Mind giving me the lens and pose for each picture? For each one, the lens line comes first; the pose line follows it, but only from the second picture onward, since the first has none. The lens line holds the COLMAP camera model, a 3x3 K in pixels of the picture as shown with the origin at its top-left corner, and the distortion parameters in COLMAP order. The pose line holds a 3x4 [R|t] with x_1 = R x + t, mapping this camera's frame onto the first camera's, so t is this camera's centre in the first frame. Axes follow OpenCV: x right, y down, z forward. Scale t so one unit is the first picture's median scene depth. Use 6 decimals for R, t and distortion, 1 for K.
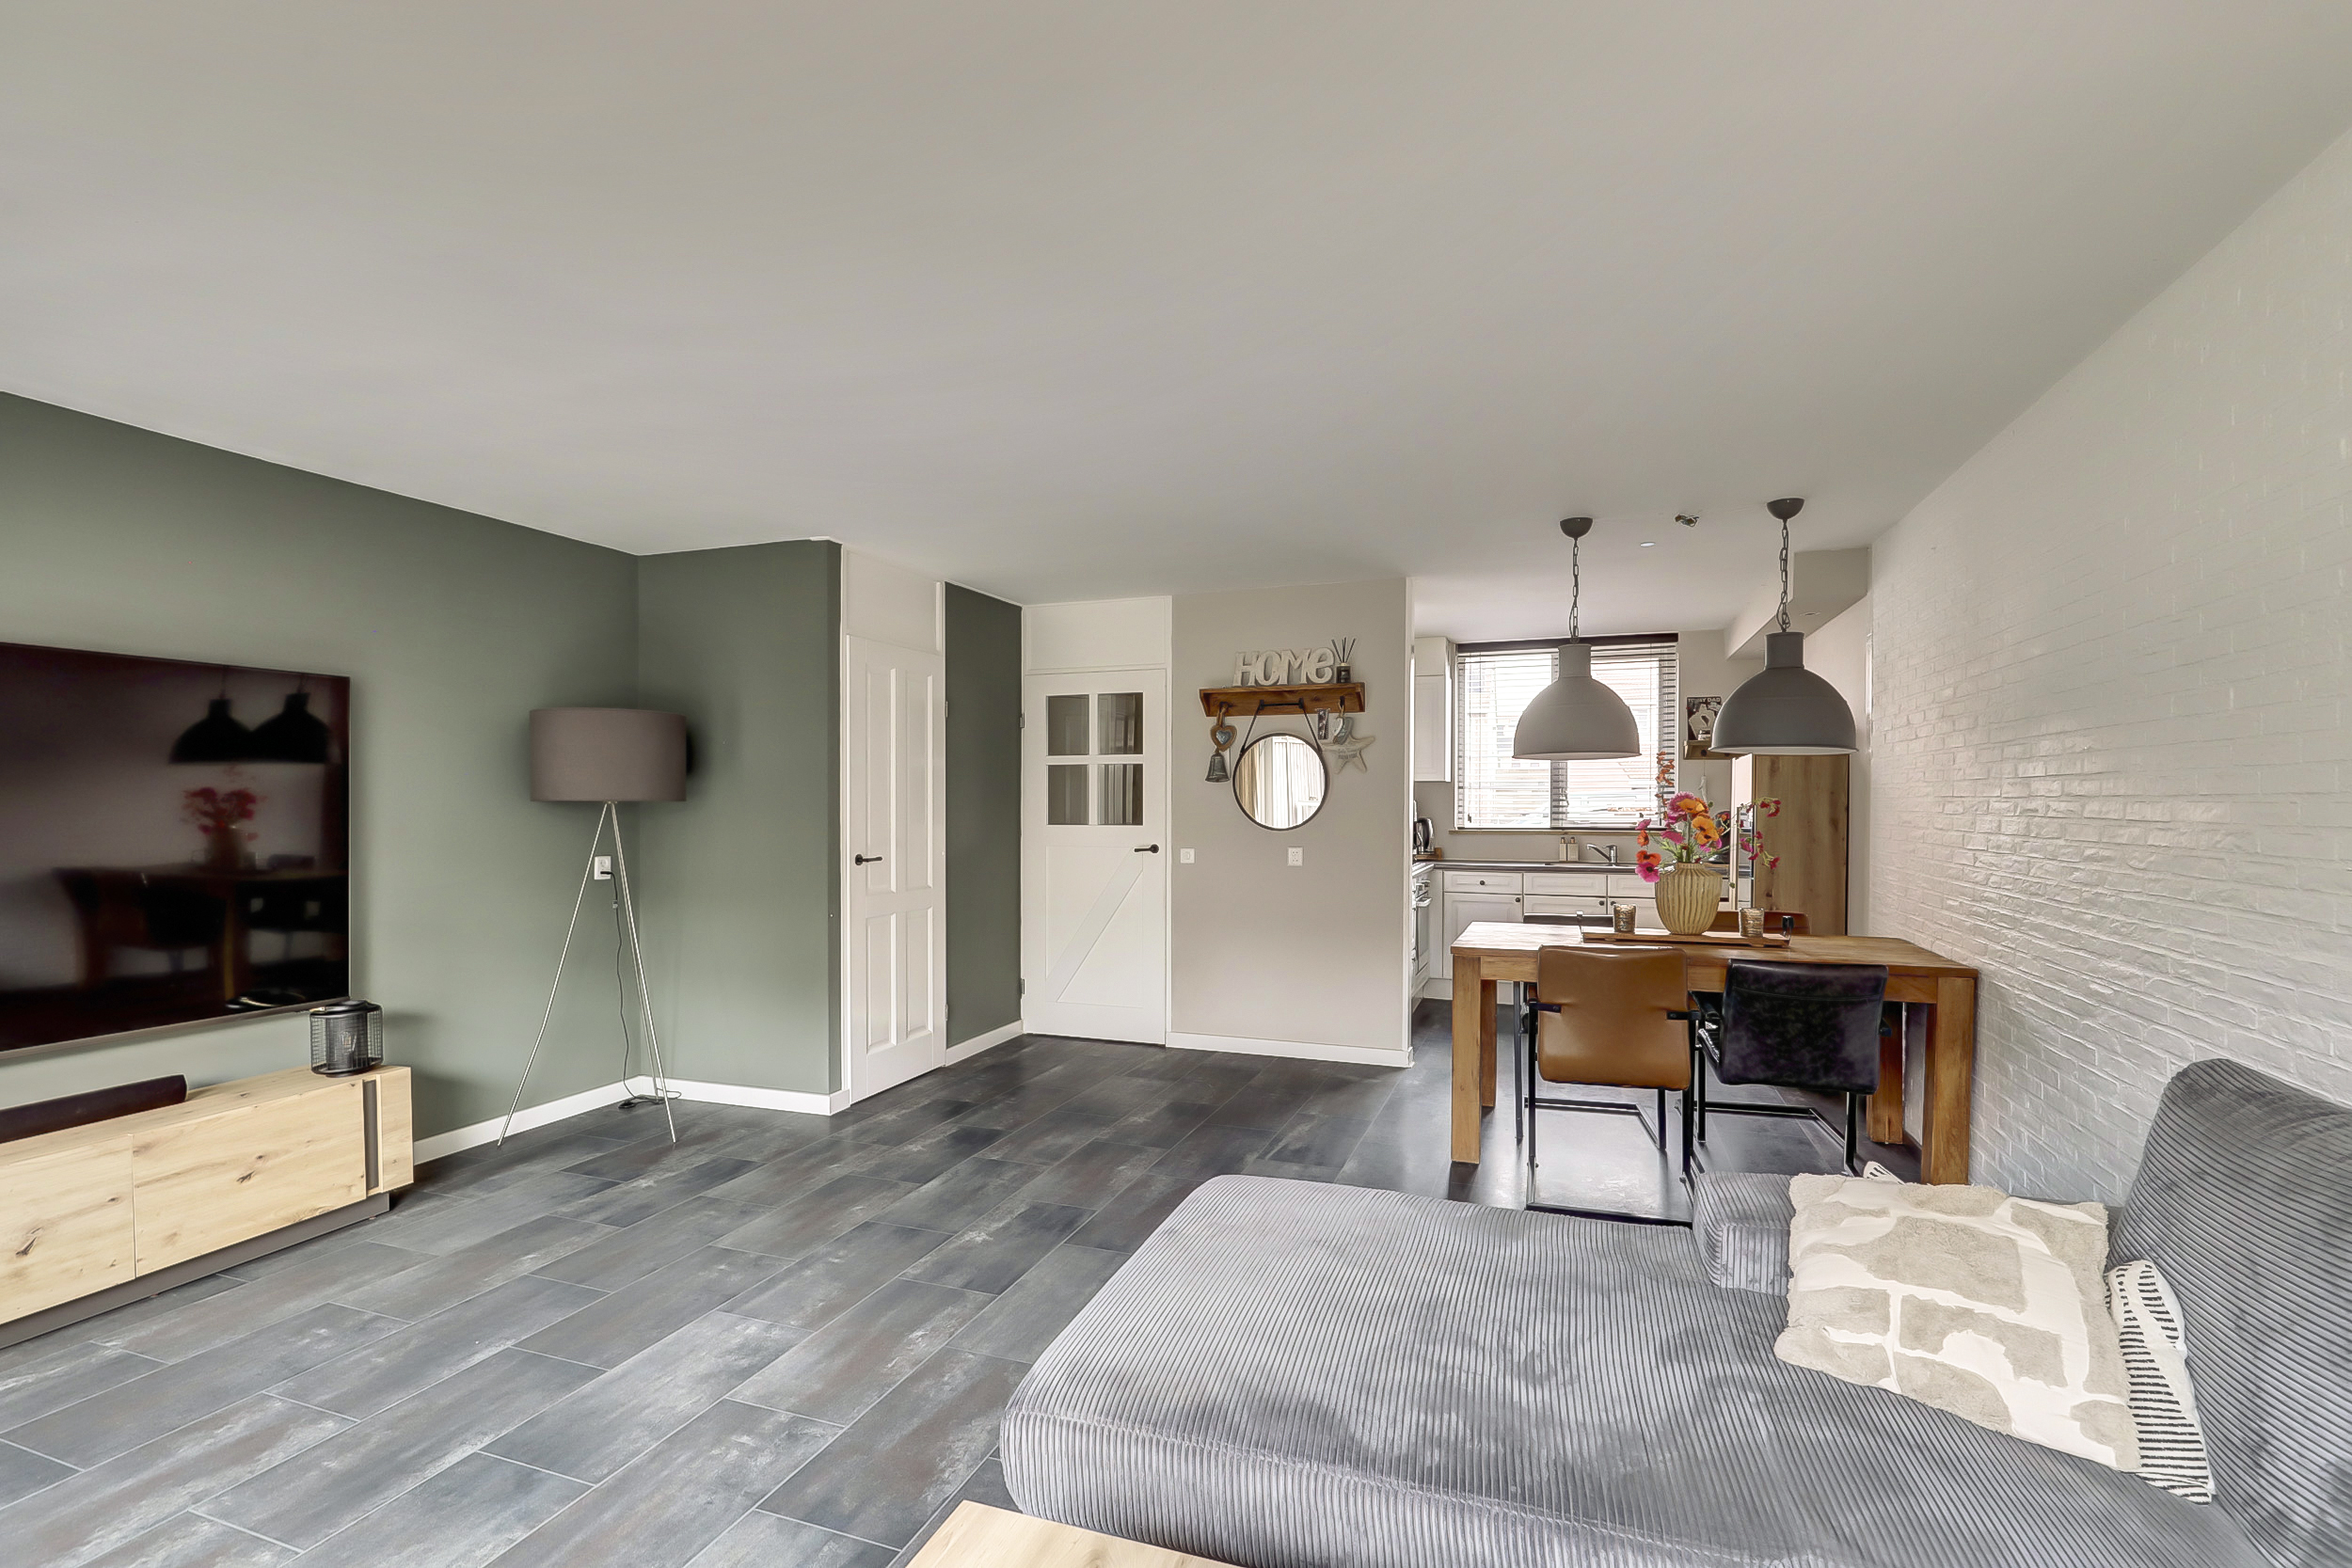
lens RADIAL K [[1087.3, 0, 1167.9], [0, 1087.3, 803.4], [0, 0, 1]] dist [-0.000970, -0.000241]
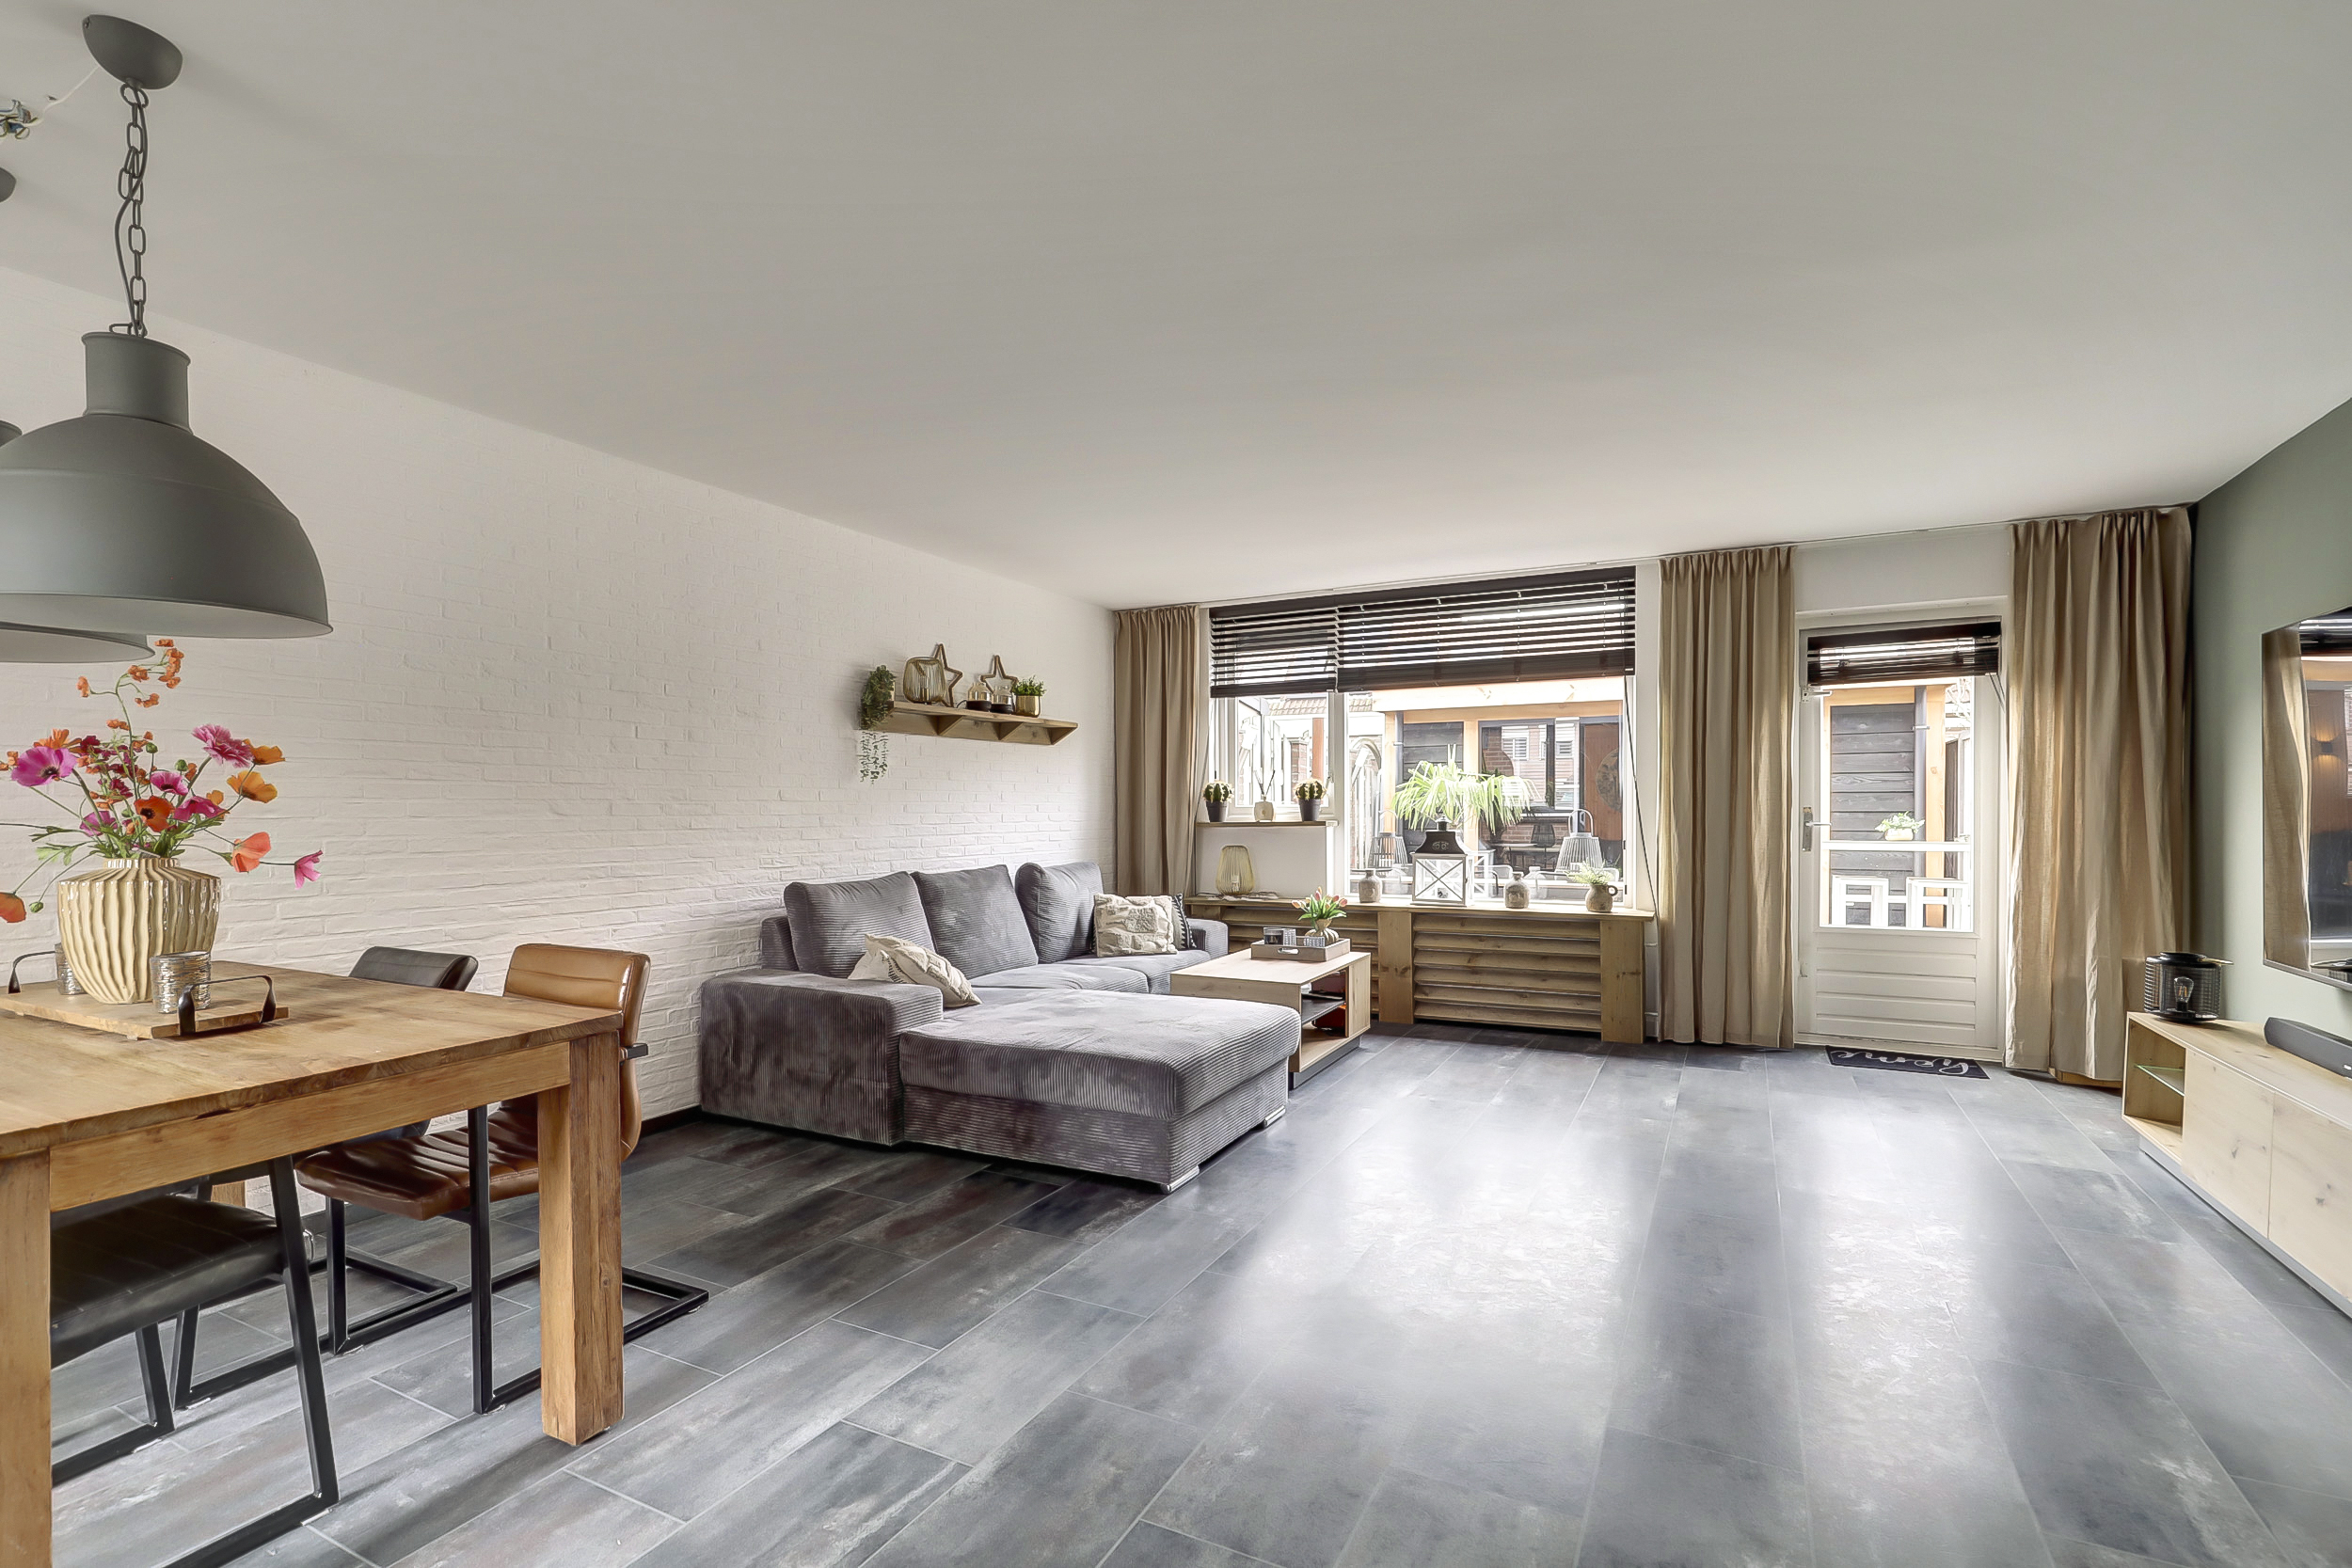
lens RADIAL K [[1087.3, 0, 1169.2], [0, 1087.3, 831.5], [0, 0, 1]] dist [-0.000970, -0.000241]
pose [[-0.991955, 0.001438, 0.126586, -0.050580], [0.004096, 0.999777, 0.020739, 0.024711], [-0.126528, 0.021090, -0.991739, 1.079698]]
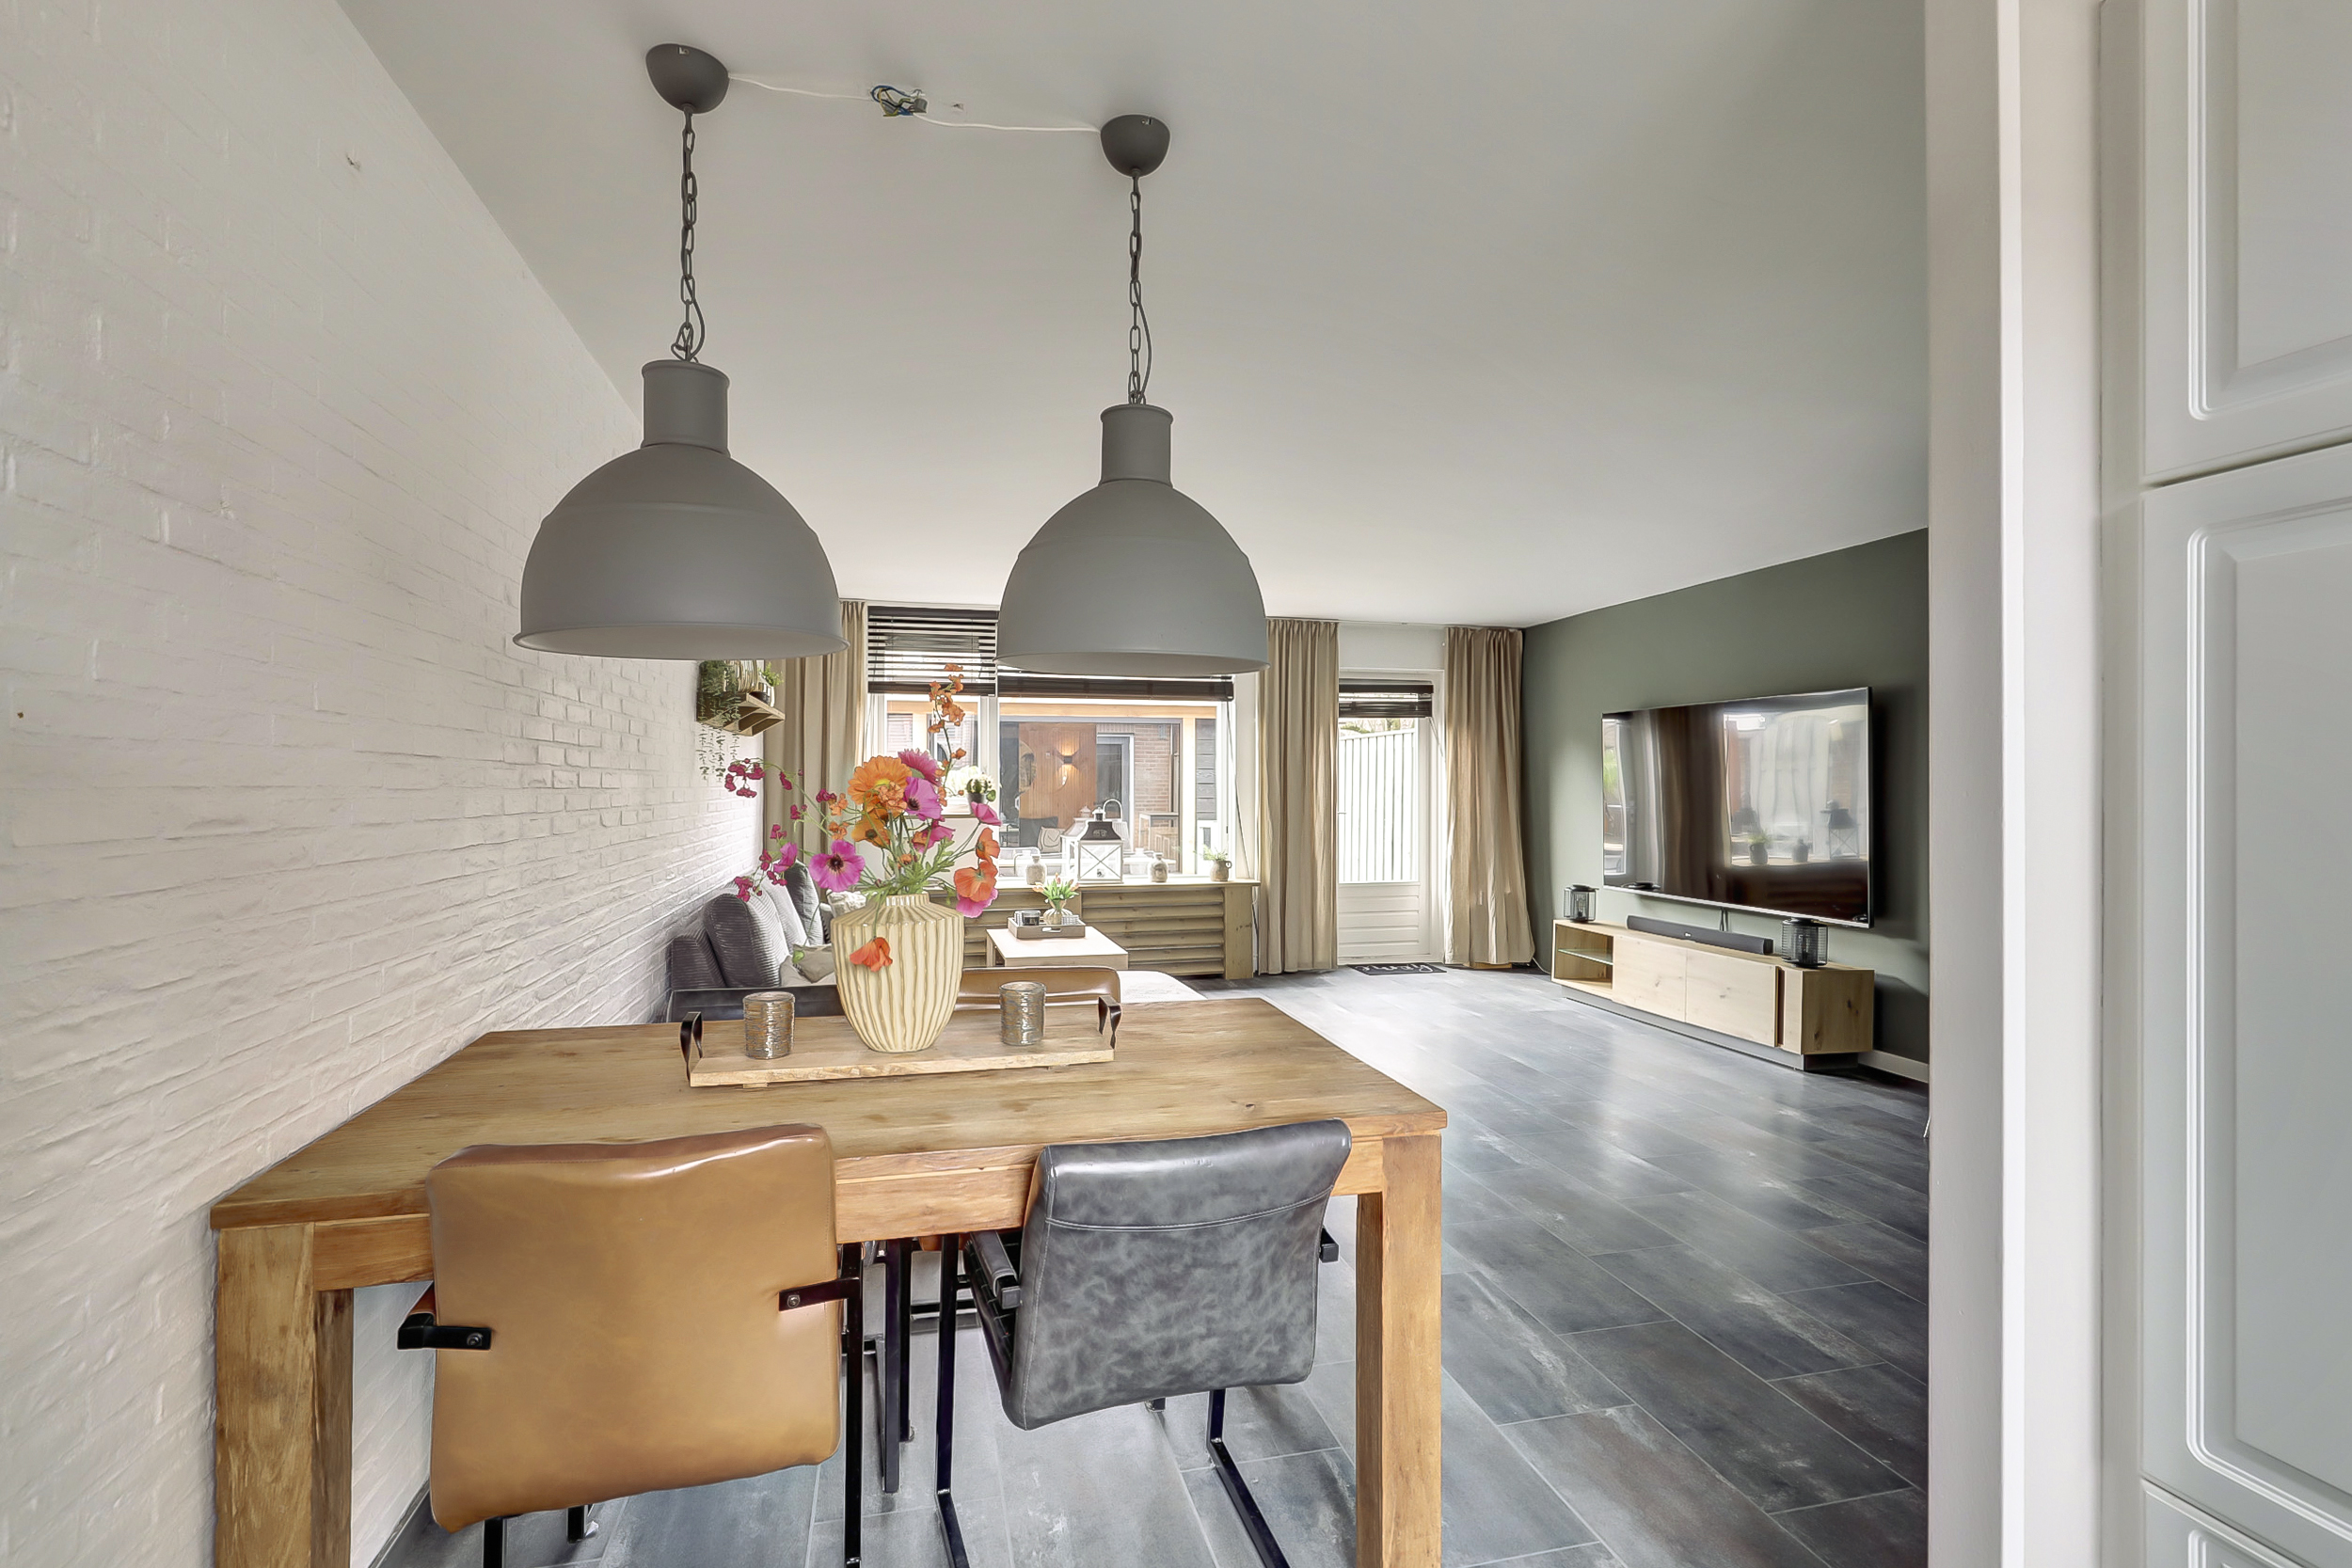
lens RADIAL K [[1087.3, 0, 1173.6], [0, 1087.3, 801.6], [0, 0, 1]] dist [-0.000970, -0.000241]
pose [[-0.825146, 0.006931, -0.564878, 0.479119], [-0.001876, 0.999886, 0.015009, 0.004949], [0.564917, 0.013444, -0.825038, 1.087325]]
